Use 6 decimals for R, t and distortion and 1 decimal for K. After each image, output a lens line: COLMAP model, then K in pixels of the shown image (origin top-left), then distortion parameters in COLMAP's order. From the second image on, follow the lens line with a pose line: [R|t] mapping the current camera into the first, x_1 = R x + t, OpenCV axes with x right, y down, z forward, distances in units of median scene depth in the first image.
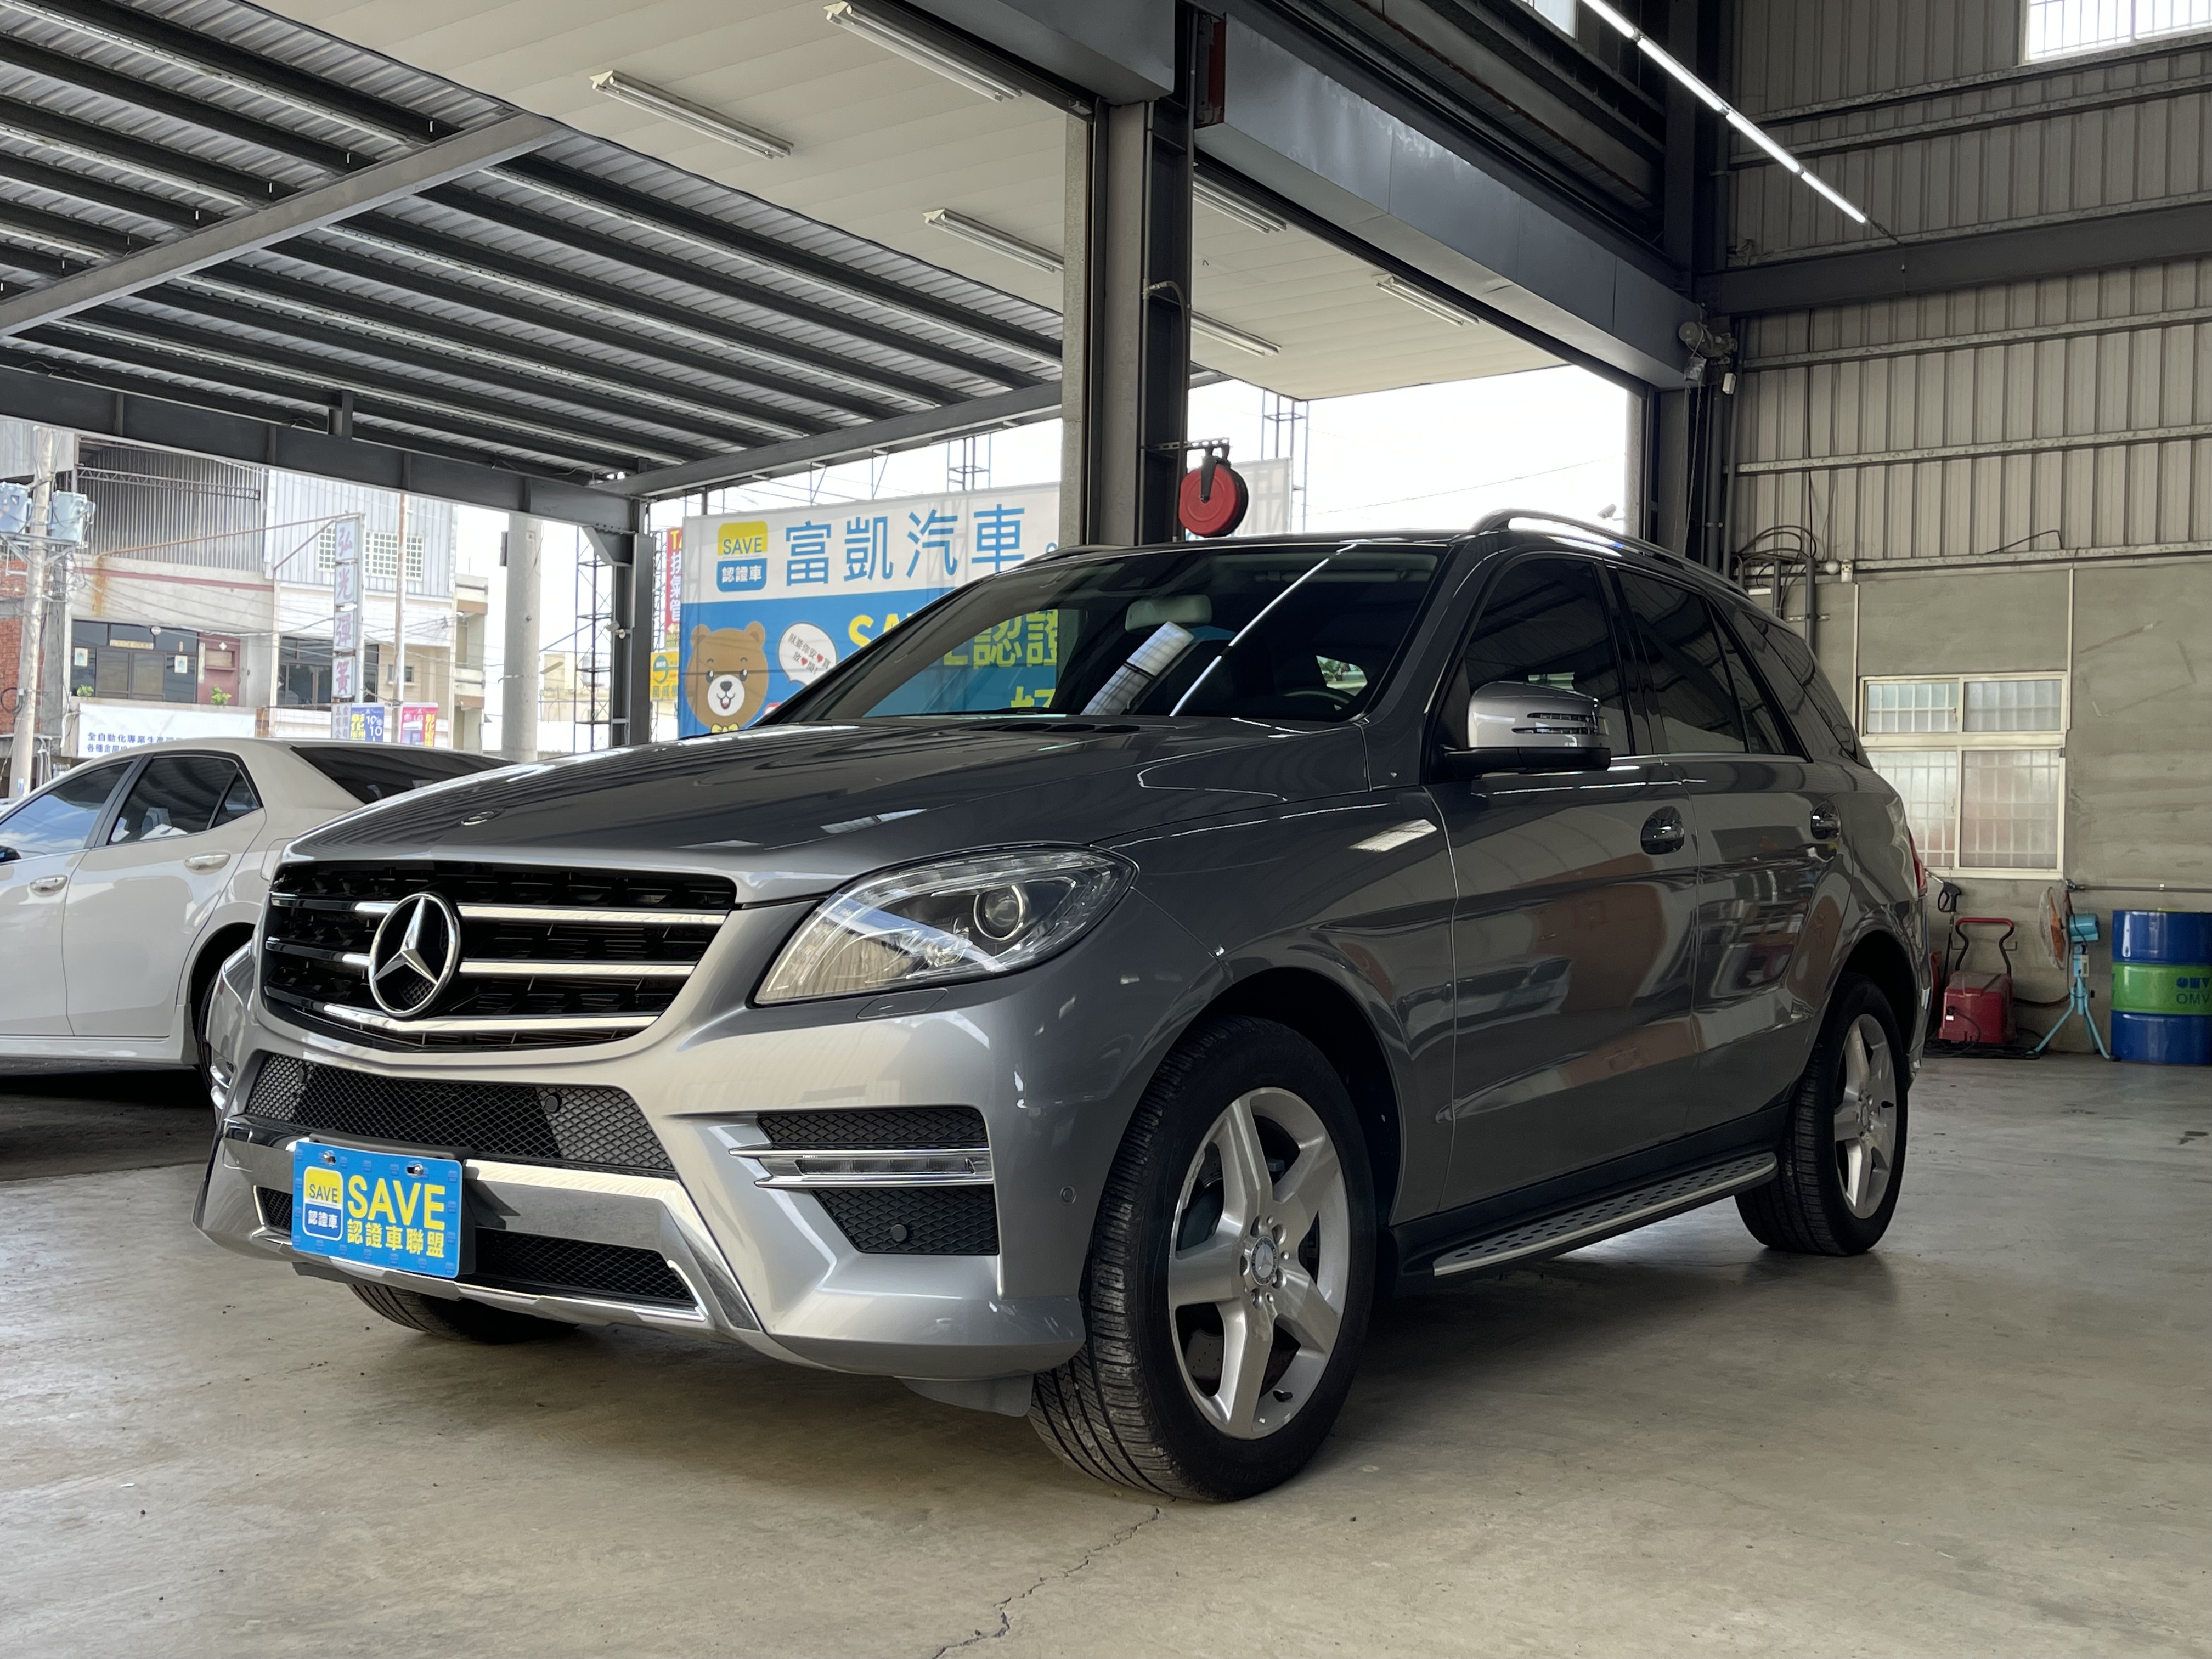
lens RADIAL K [[2215.5, 0, 1107.3], [0, 2215.5, 827.3], [0, 0, 1]] dist [0.031853, 0.000000]
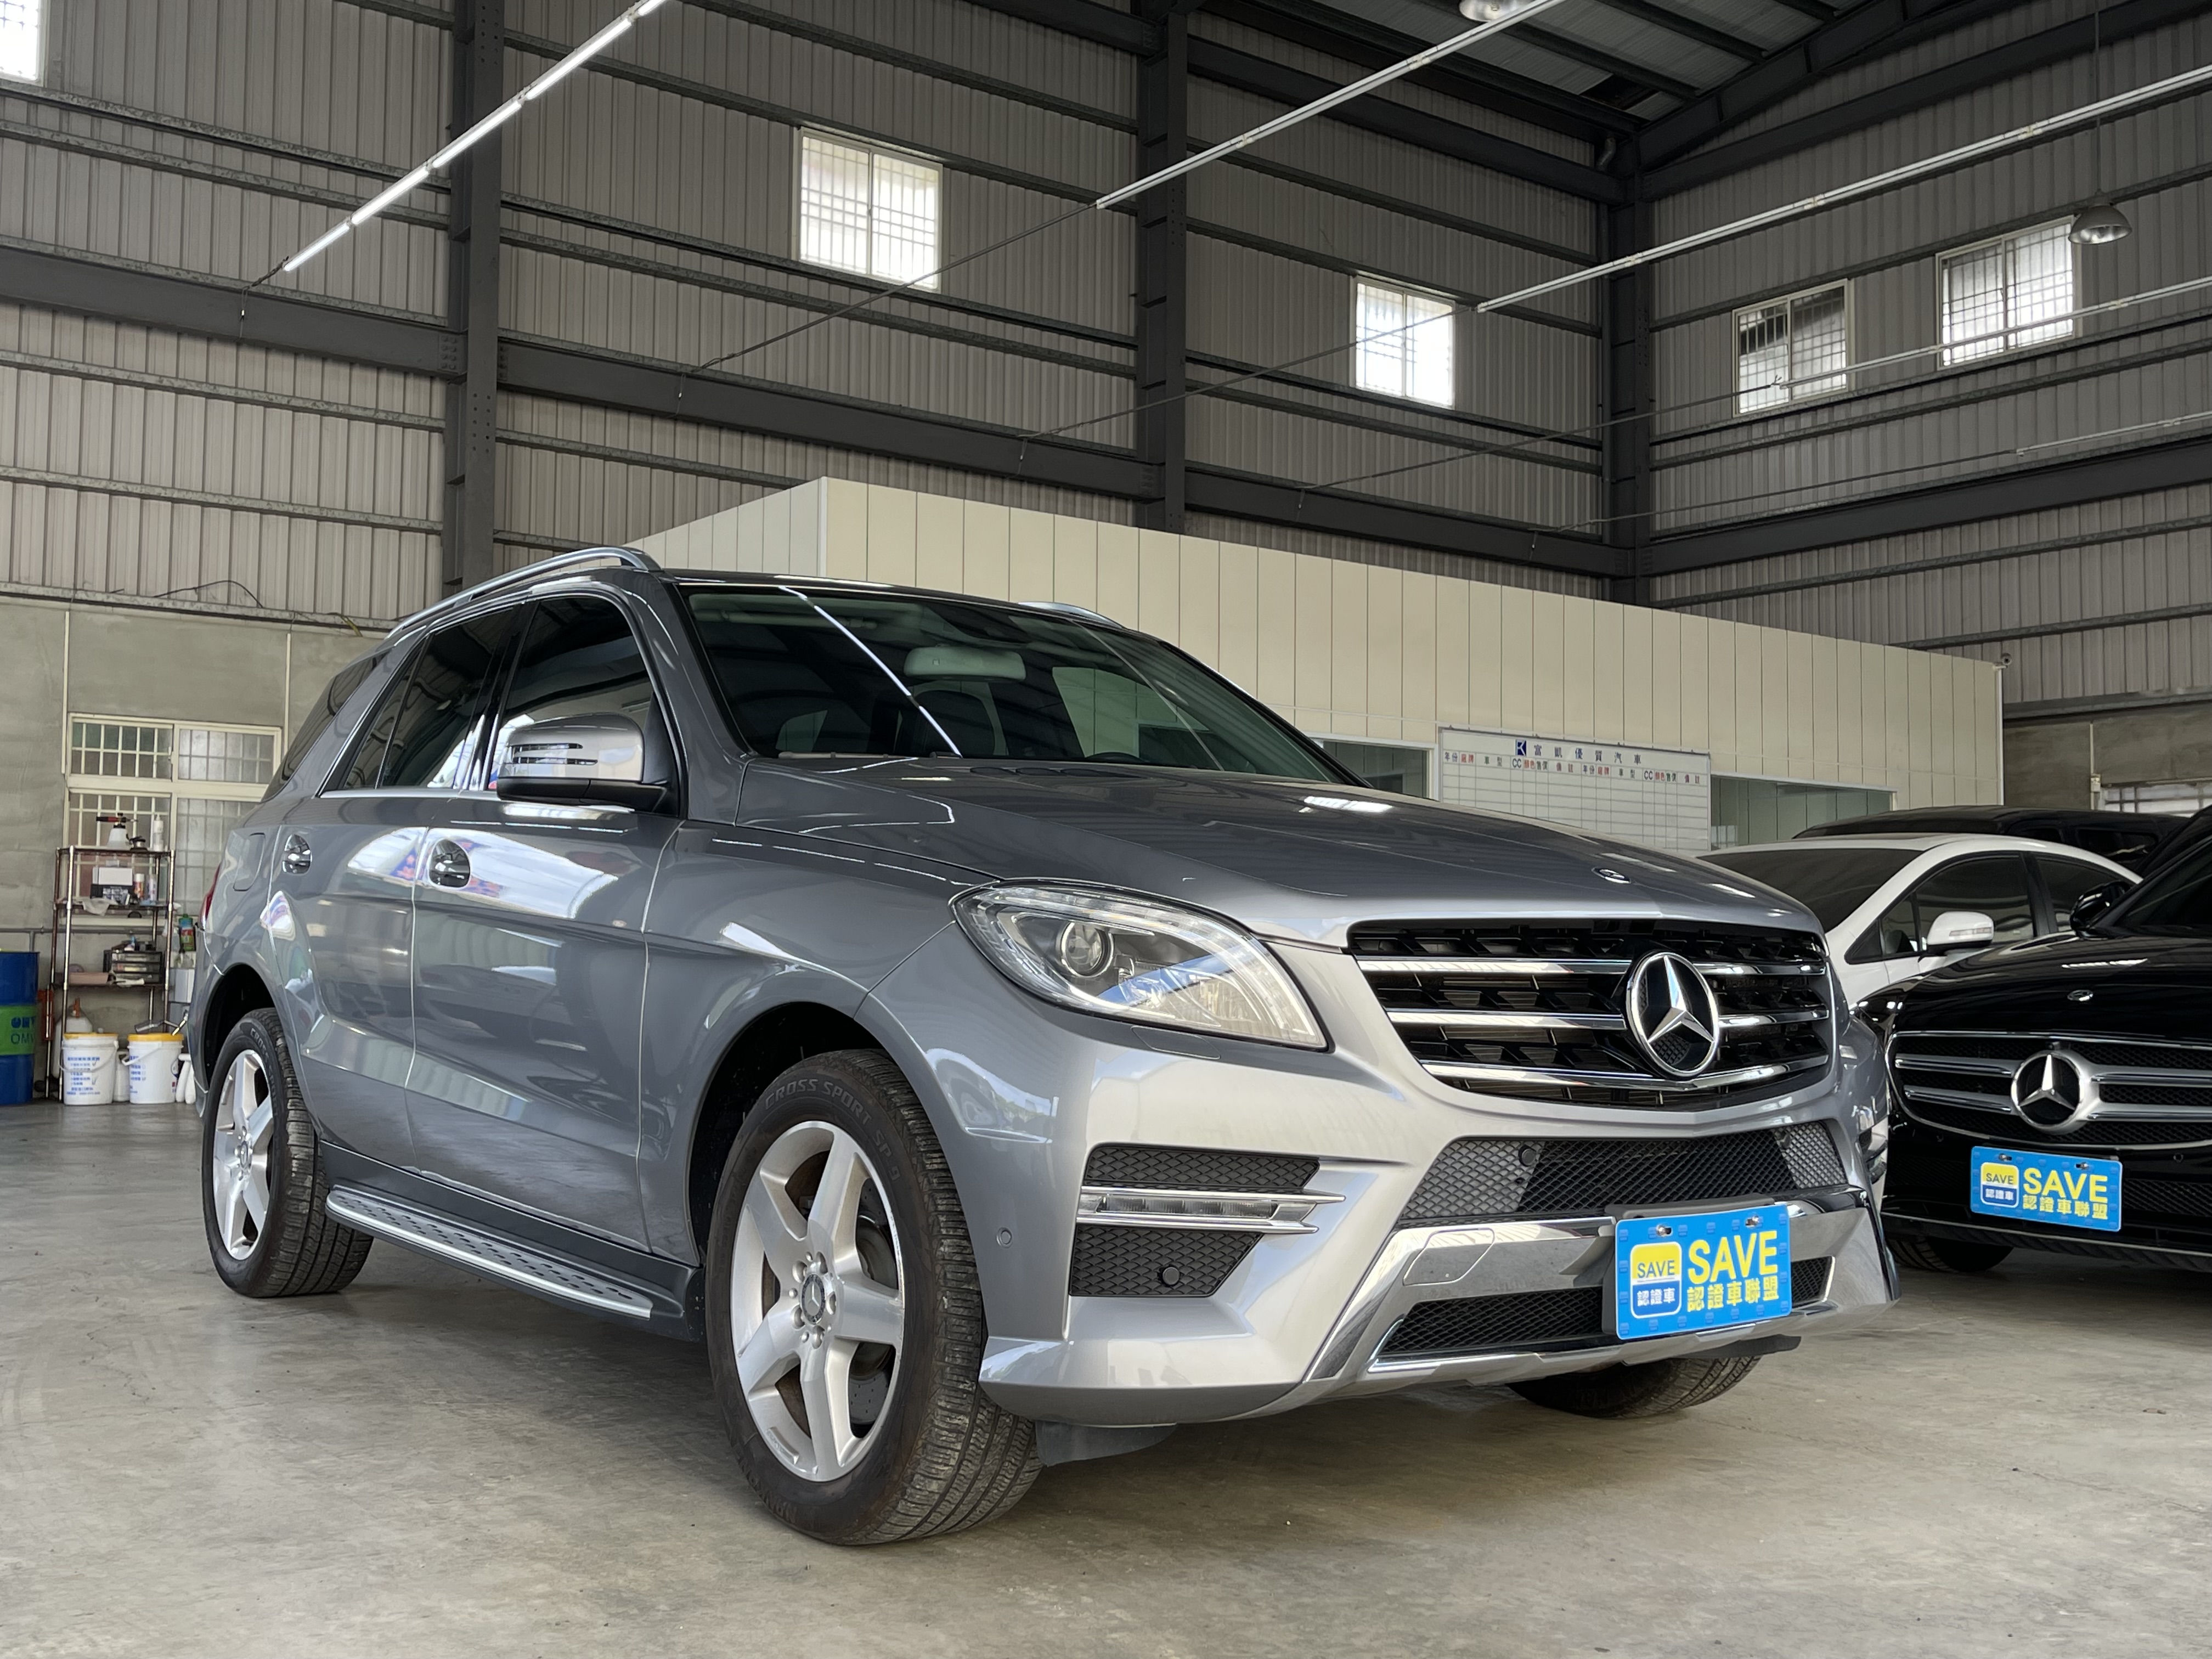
lens RADIAL K [[2215.5, 0, 1111.5], [0, 2215.5, 831.7], [0, 0, 1]] dist [0.031853, 0.000000]
pose [[0.306841, 0.037451, 0.951024, -1.332539], [-0.024474, 0.999206, -0.031452, 0.013274], [-0.951446, -0.013625, 0.307514, 0.931203]]
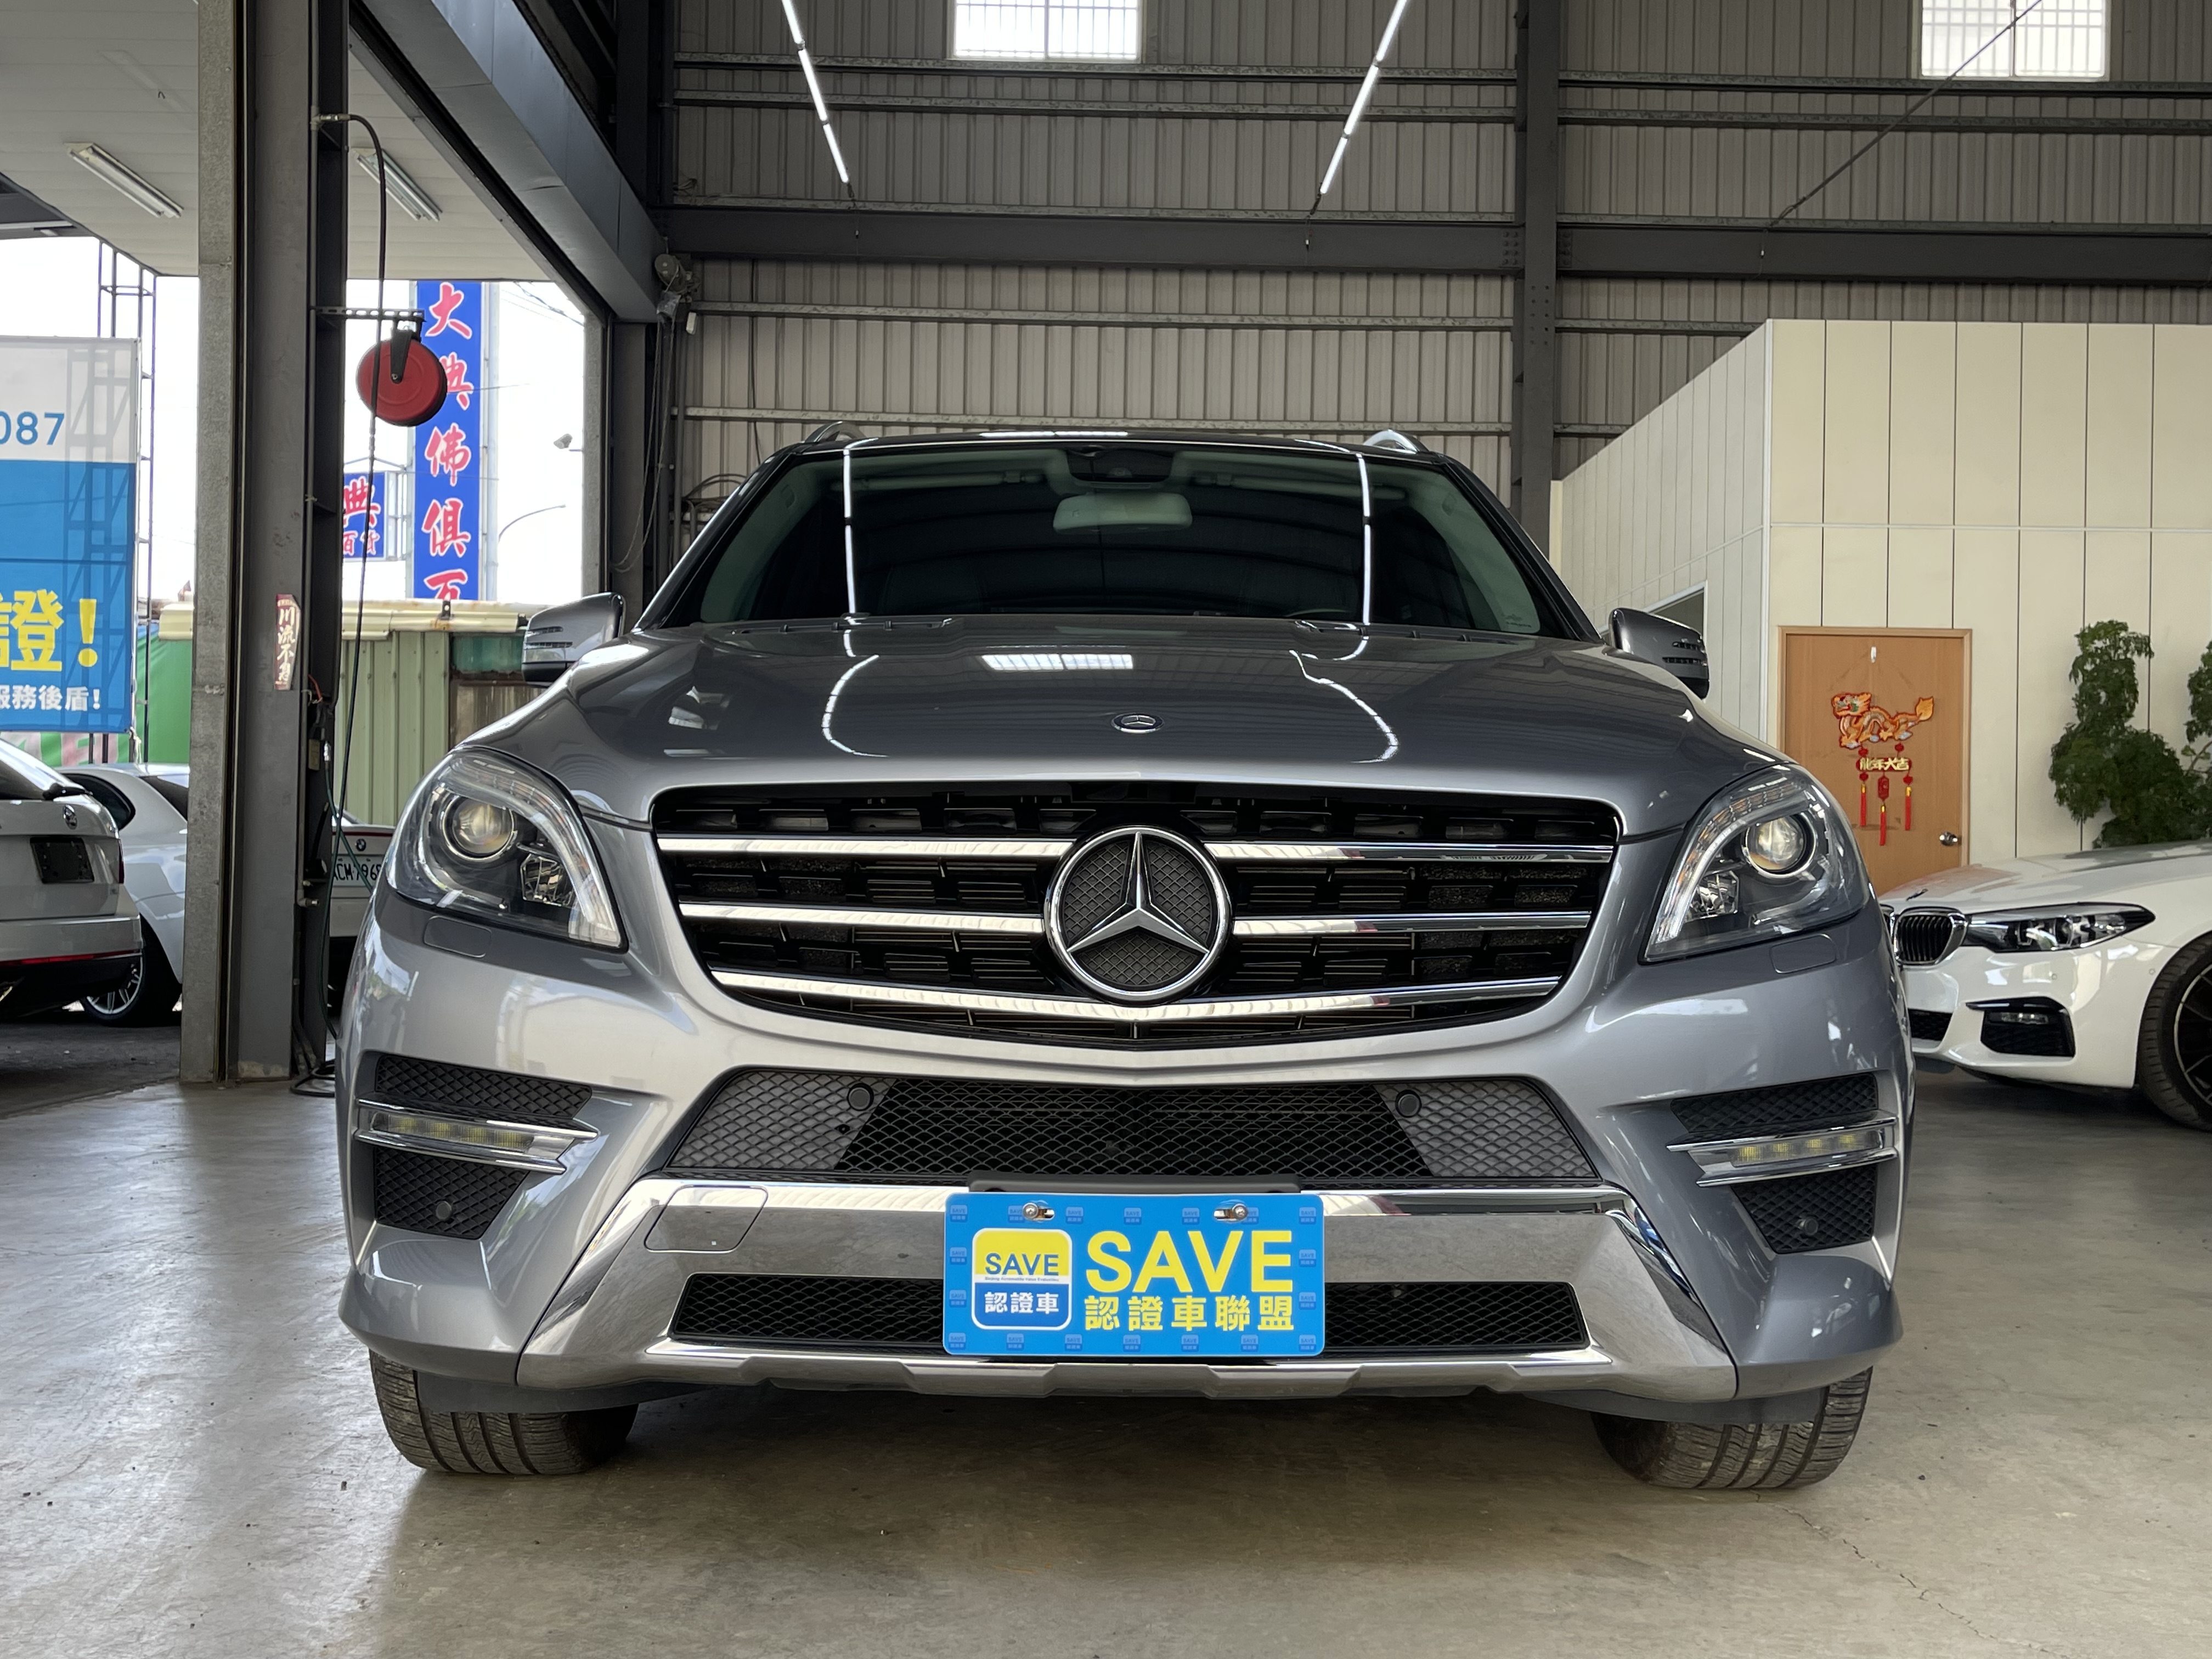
lens RADIAL K [[2215.5, 0, 1100.9], [0, 2215.5, 842.2], [0, 0, 1]] dist [0.031853, 0.000000]
pose [[0.803157, -0.008202, 0.595711, -0.737325], [-0.008430, 0.999649, 0.025129, 0.017198], [-0.595708, -0.025205, 0.802806, 0.440814]]
